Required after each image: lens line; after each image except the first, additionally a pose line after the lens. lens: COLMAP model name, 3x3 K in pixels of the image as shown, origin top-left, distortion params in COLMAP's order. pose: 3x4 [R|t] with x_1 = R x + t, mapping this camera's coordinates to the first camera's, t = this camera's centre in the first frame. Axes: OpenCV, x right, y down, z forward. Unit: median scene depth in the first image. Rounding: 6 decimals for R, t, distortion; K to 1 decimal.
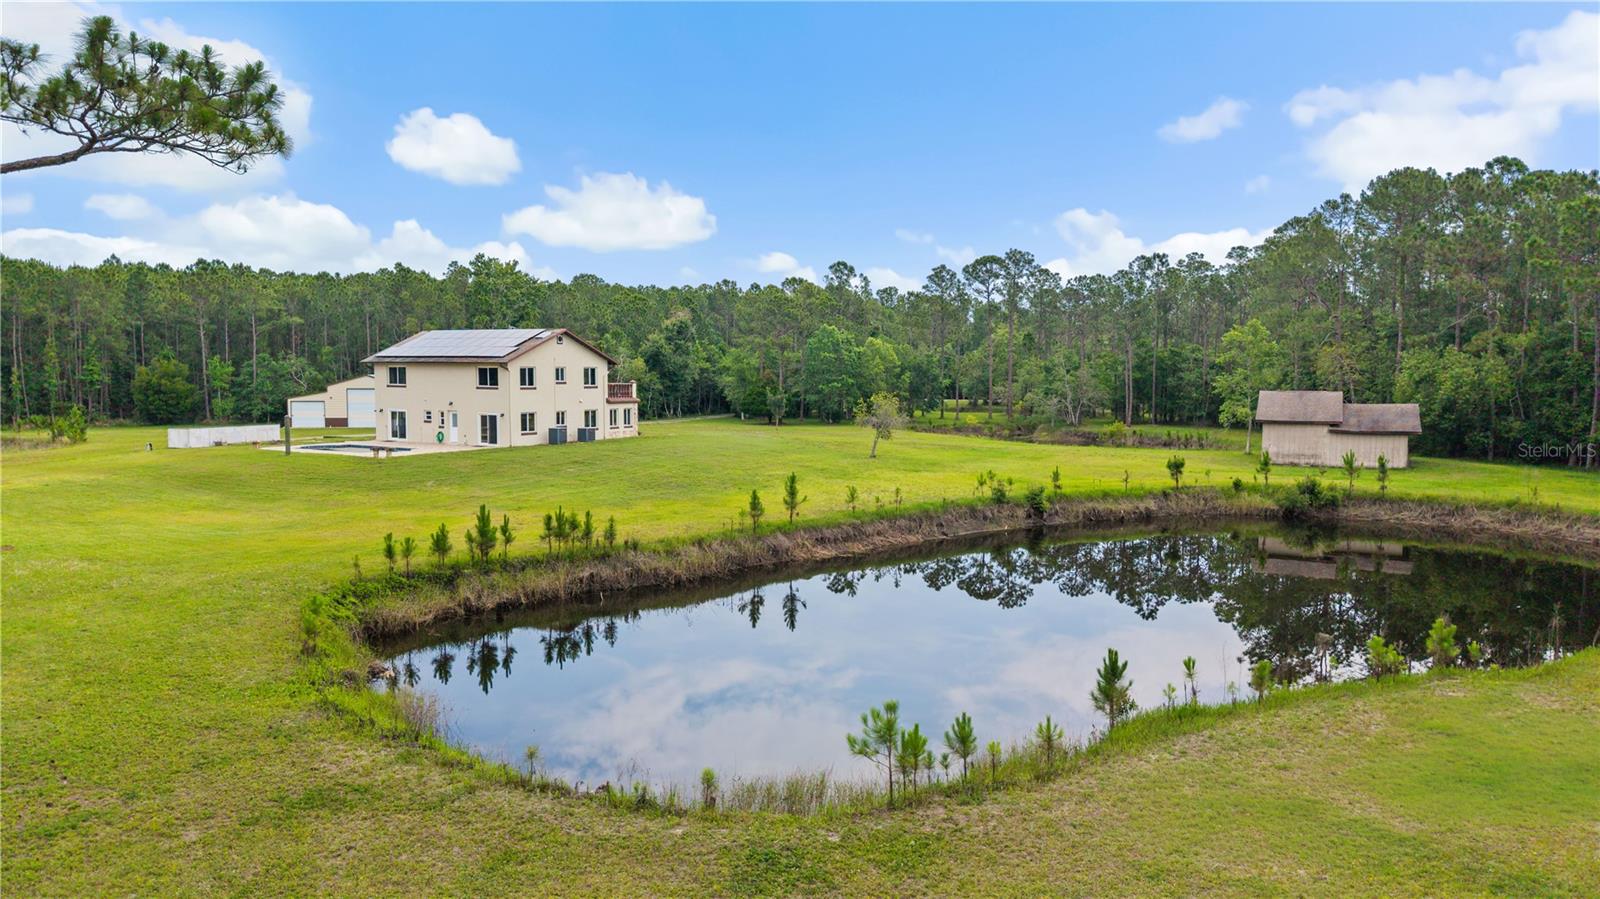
lens RADIAL K [[1097.7, 0, 794.9], [0, 1097.7, 453.8], [0, 0, 1]] dist [0.061797, -0.003071]
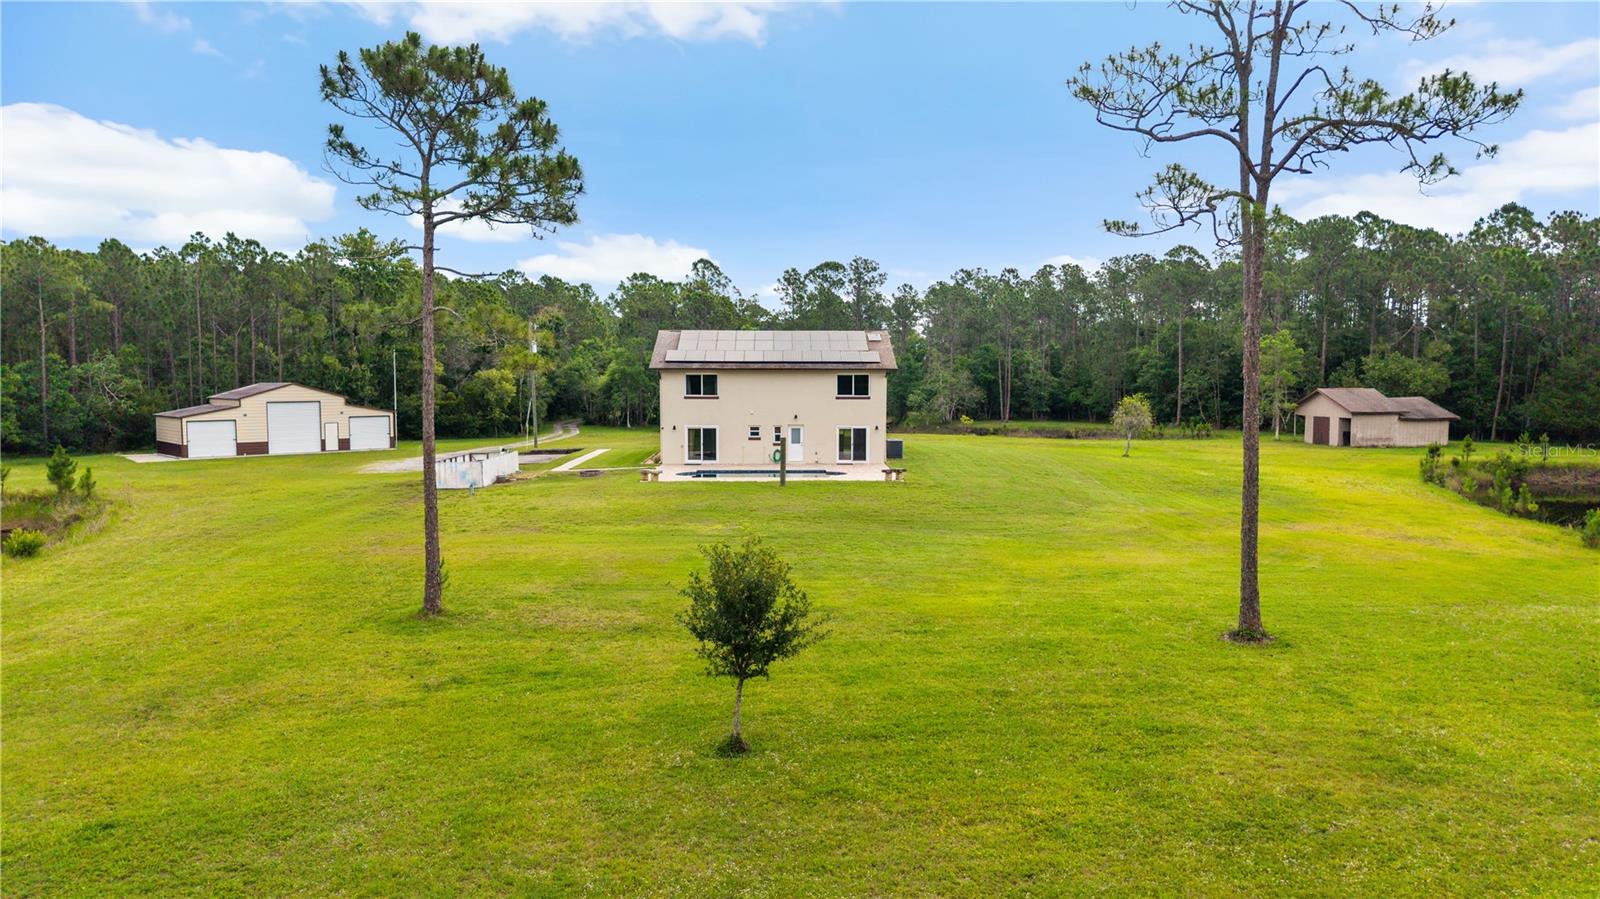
lens RADIAL K [[1097.7, 0, 794.9], [0, 1097.7, 453.8], [0, 0, 1]] dist [0.061797, -0.003071]
pose [[0.844805, -0.045355, 0.533149, -0.693996], [0.045020, 0.998893, 0.013639, -0.025558], [-0.533177, 0.012480, 0.845912, 0.249707]]
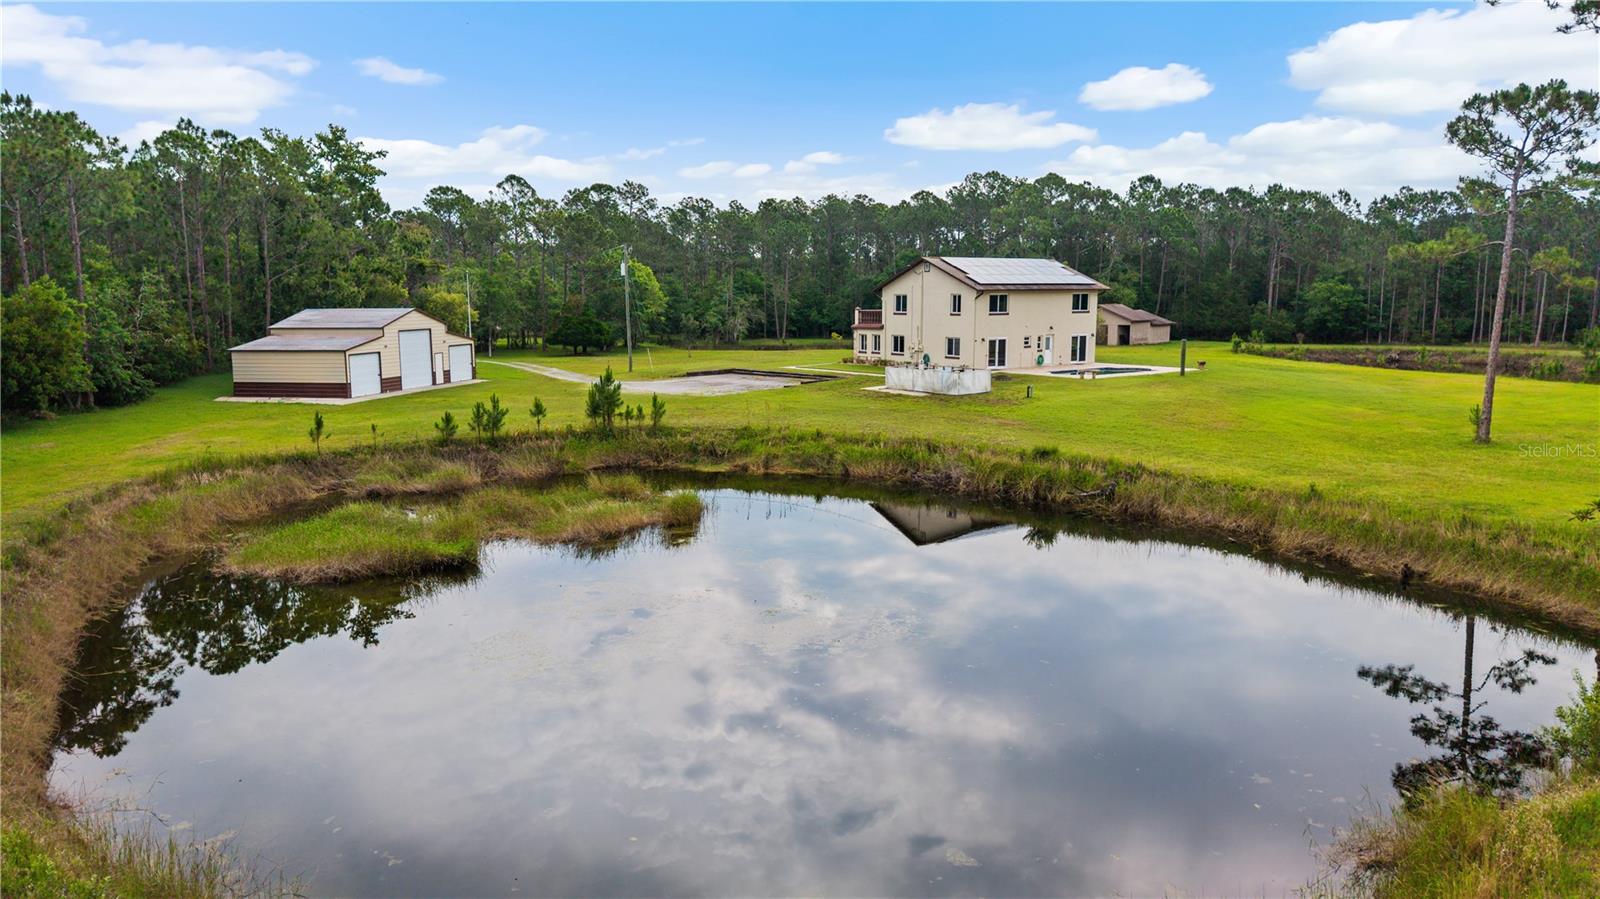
lens RADIAL K [[1075.6, 0, 817.4], [0, 1075.6, 448.1], [0, 0, 1]] dist [0.086081, -0.001399]
pose [[0.367733, -0.138087, 0.919622, -1.250262], [0.077307, 0.990030, 0.117746, -0.064489], [-0.926712, 0.027794, 0.374742, 0.738504]]
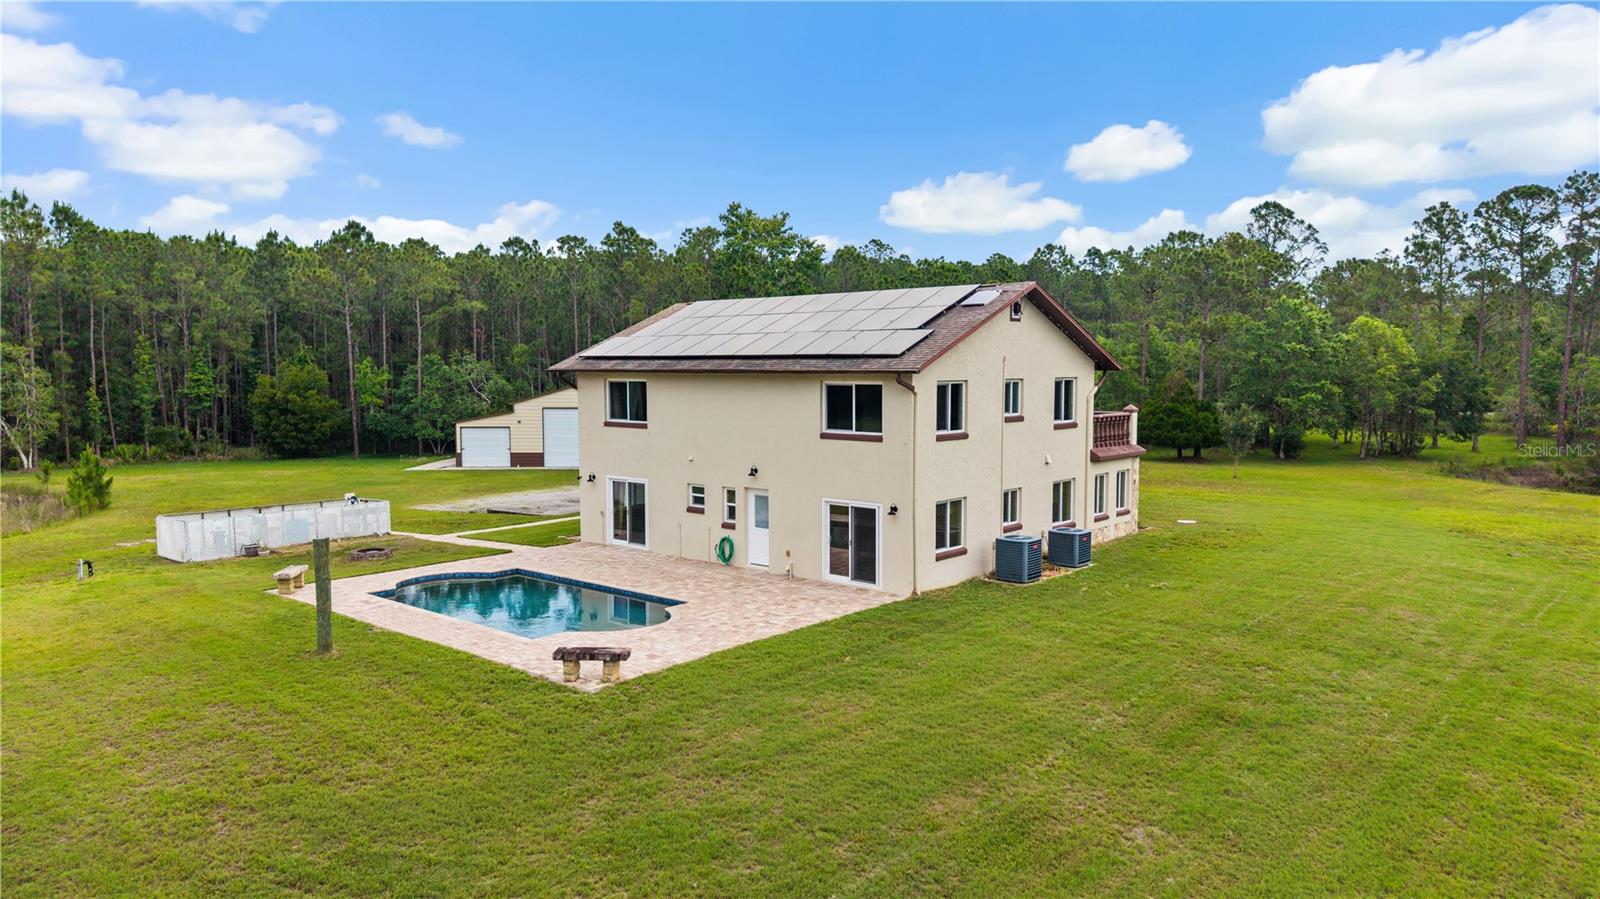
lens RADIAL K [[1075.6, 0, 817.4], [0, 1075.6, 448.1], [0, 0, 1]] dist [0.086081, -0.001399]
pose [[0.988245, 0.005661, -0.152771, -0.205282], [-0.005933, 0.999982, -0.001327, -0.048615], [0.152761, 0.002218, 0.988261, 0.551372]]
